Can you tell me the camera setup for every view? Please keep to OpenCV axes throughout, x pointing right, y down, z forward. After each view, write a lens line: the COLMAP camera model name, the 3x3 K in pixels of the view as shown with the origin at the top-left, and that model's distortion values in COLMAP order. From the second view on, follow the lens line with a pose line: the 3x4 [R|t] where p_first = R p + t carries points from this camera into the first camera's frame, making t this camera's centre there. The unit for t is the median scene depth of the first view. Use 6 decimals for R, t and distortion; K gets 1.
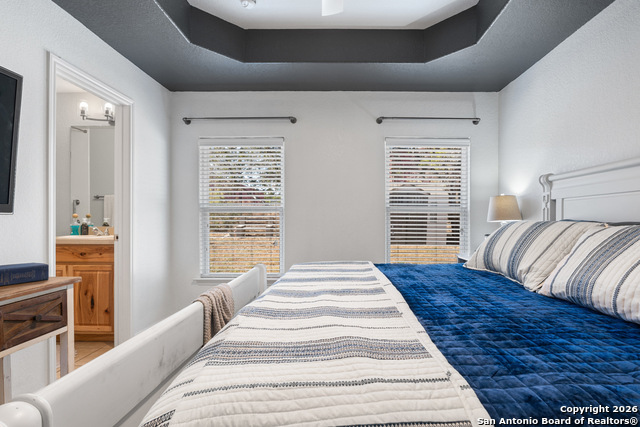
lens RADIAL K [[325.6, 0, 321.1], [0, 325.6, 221.3], [0, 0, 1]] dist [-0.011967, -0.000542]
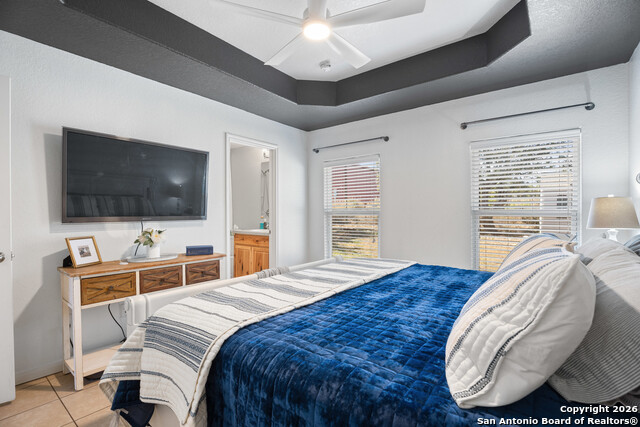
lens RADIAL K [[297.8, 0, 315.6], [0, 297.8, 212.9], [0, 0, 1]] dist [-0.001062, -0.000207]
pose [[0.785405, -0.001277, -0.618980, 0.514575], [-0.001083, 0.999994, -0.003438, -0.043456], [0.618981, 0.003371, 0.785399, -0.031461]]
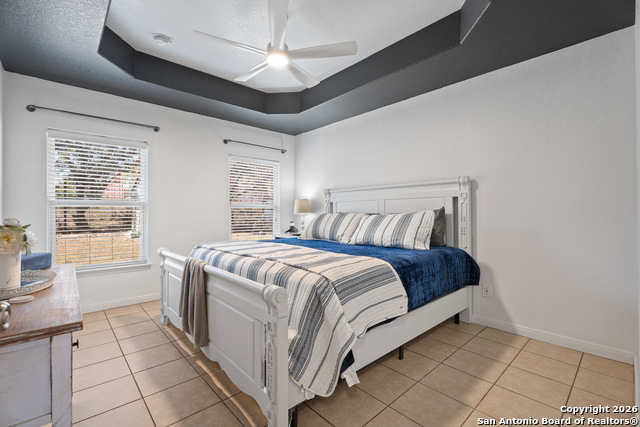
lens RADIAL K [[282.0, 0, 307.4], [0, 282.0, 212.1], [0, 0, 1]] dist [0.000259, 0.000023]
pose [[0.753707, -0.003043, 0.657203, -0.458109], [0.007015, 0.999970, -0.003414, -0.002301], [-0.657173, 0.007183, 0.753706, -0.174484]]
